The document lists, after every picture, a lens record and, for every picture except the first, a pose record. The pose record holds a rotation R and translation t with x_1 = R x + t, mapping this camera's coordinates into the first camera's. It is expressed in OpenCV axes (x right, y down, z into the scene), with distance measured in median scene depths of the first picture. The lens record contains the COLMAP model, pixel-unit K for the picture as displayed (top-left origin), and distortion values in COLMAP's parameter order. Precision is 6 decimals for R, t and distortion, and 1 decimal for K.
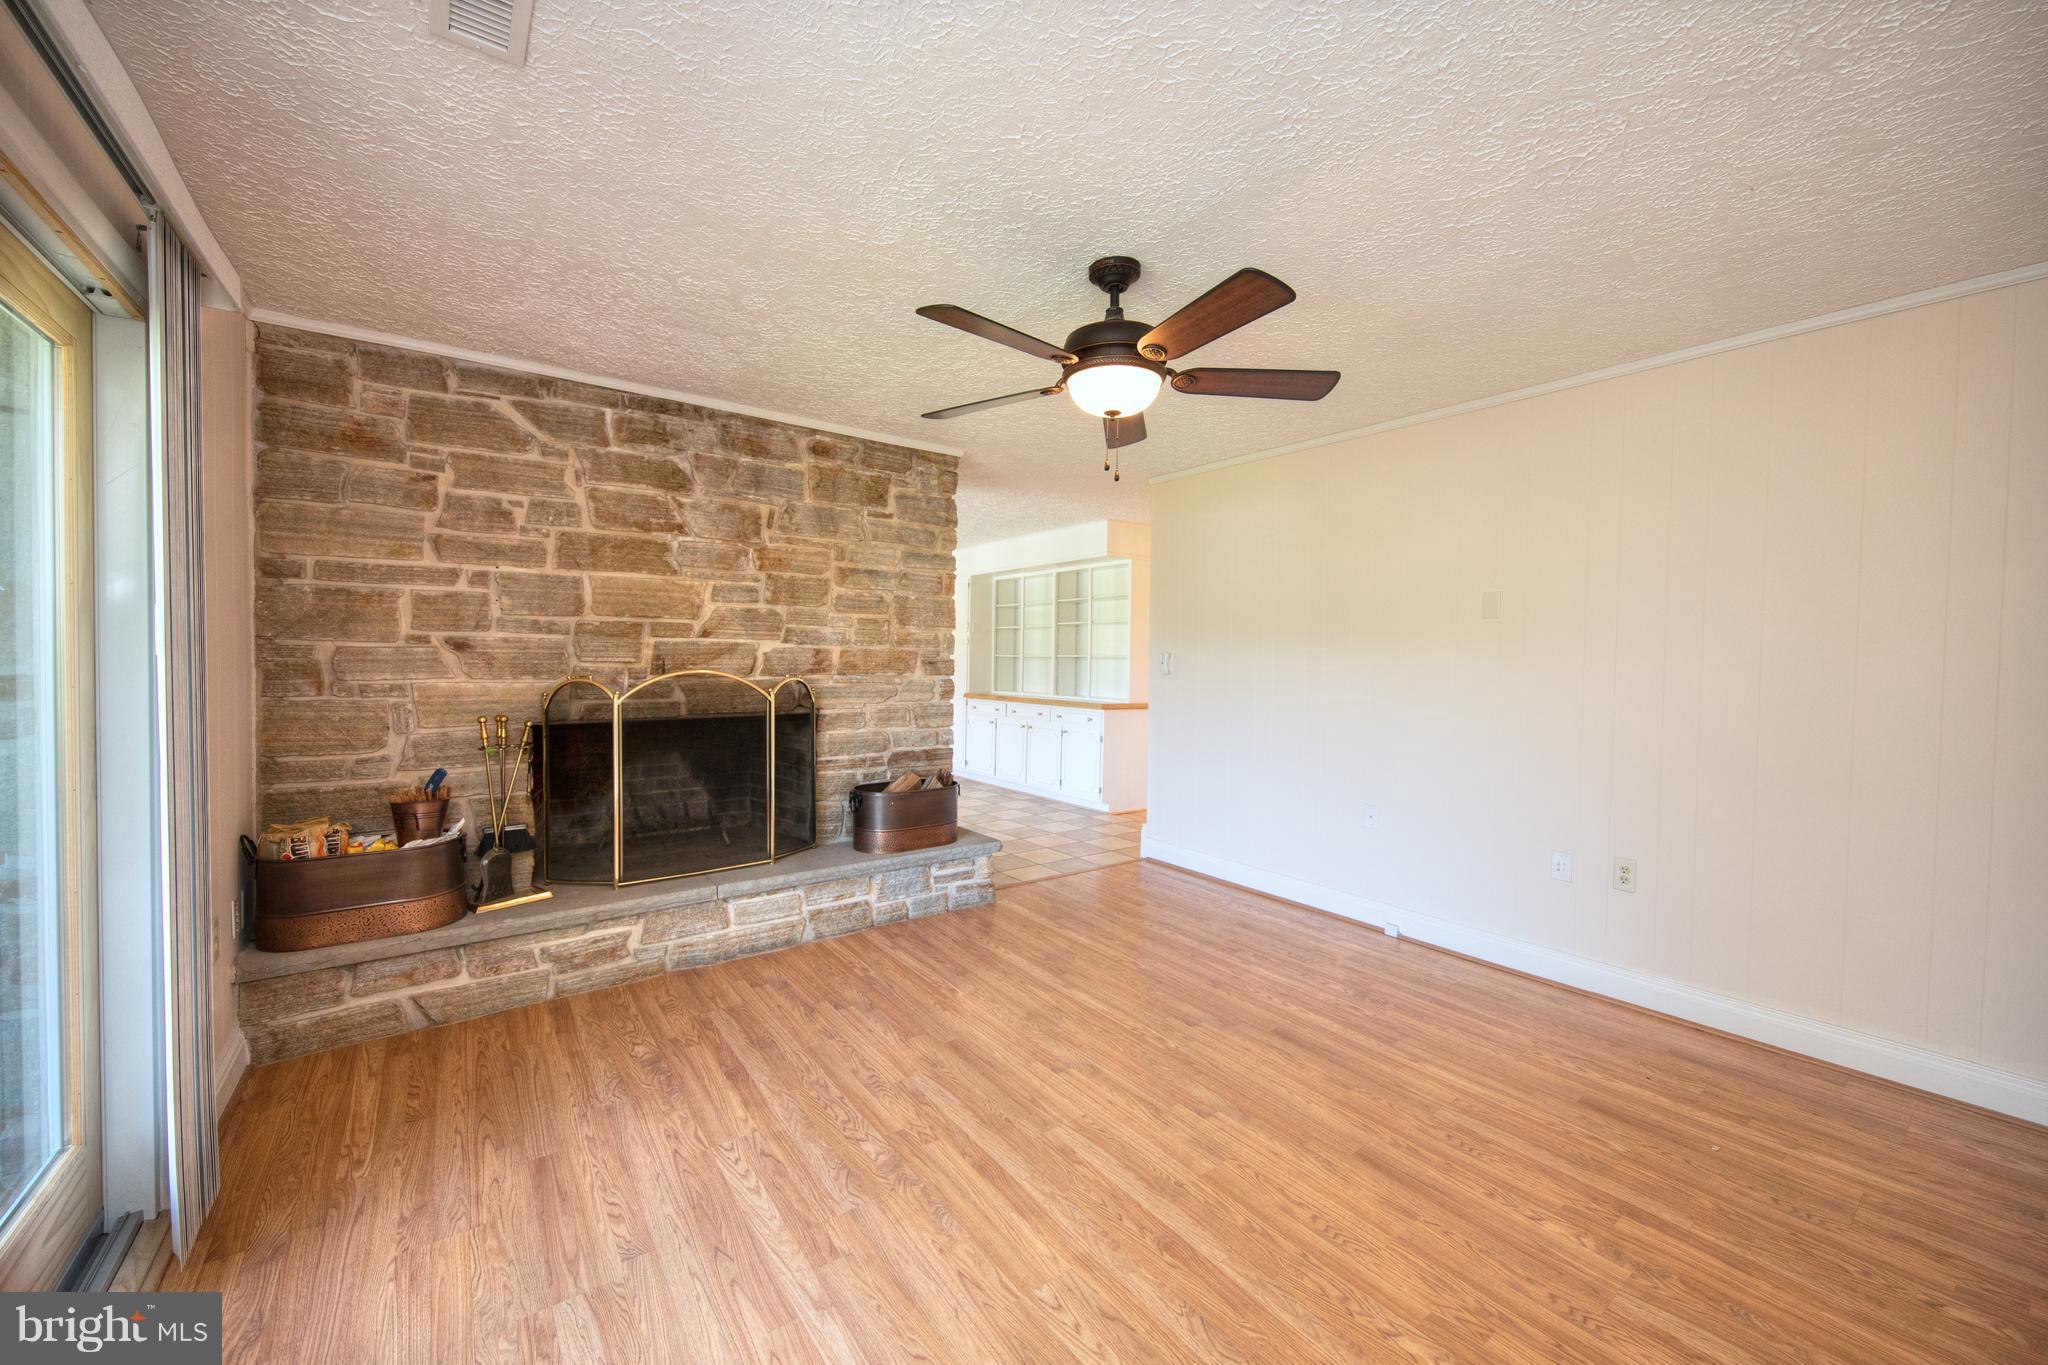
lens RADIAL K [[768.4, 0, 1024.0], [0, 768.4, 682.5], [0, 0, 1]] dist [0.005566, -0.000208]
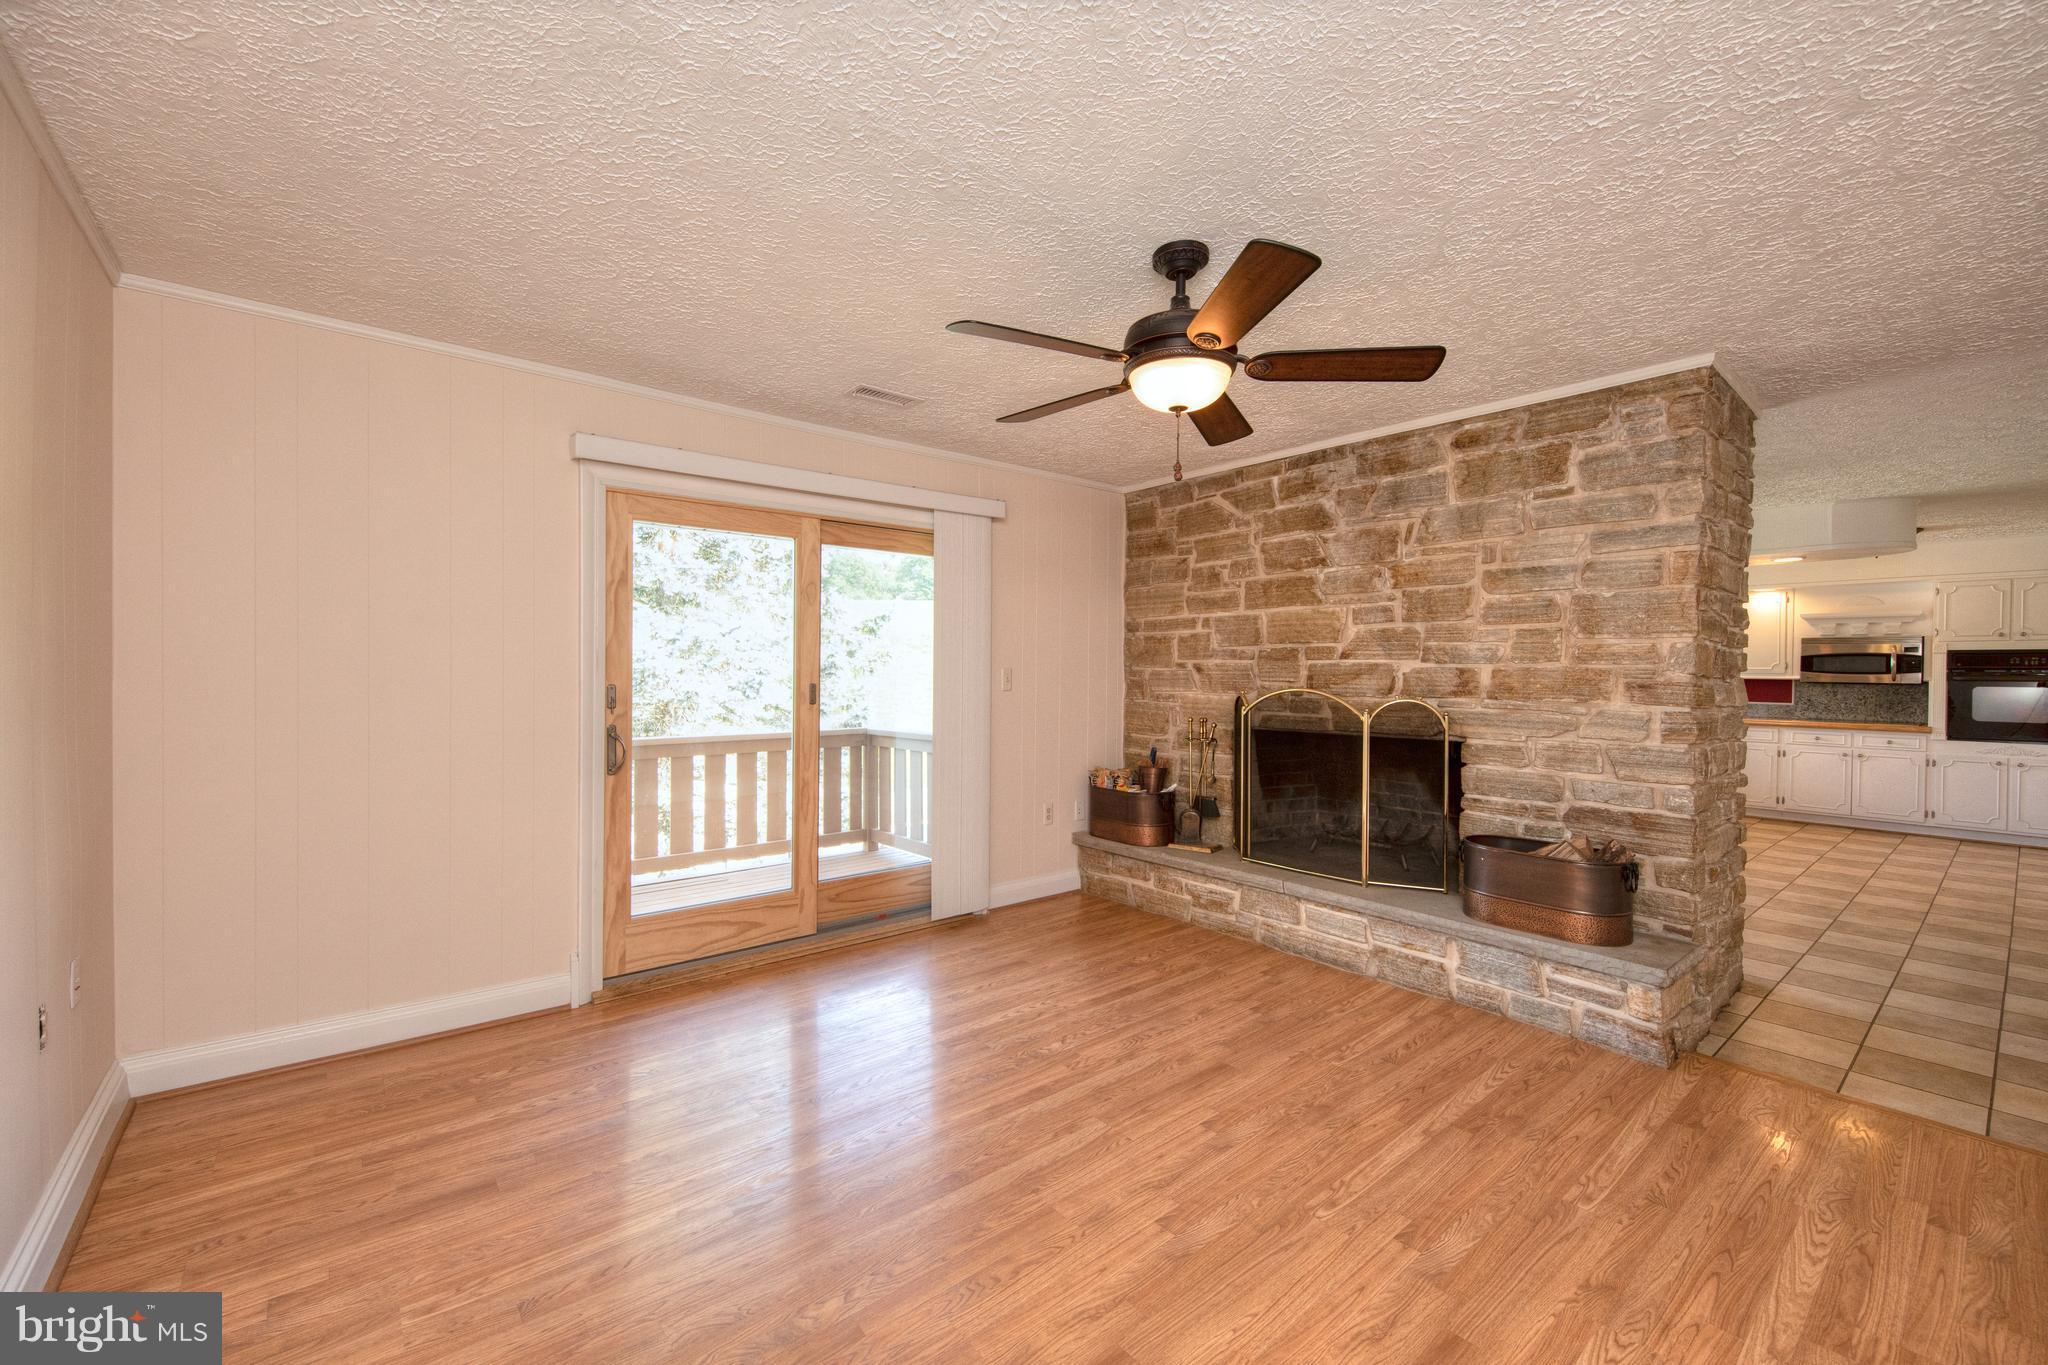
lens RADIAL K [[837.3, 0, 1024.0], [0, 837.3, 682.5], [0, 0, 1]] dist [0.001728, 0.000120]
pose [[0.045921, 0.003359, -0.998939, 0.748002], [-0.040384, 0.999183, 0.001503, -0.010074], [0.998128, 0.040272, 0.046019, 0.521858]]
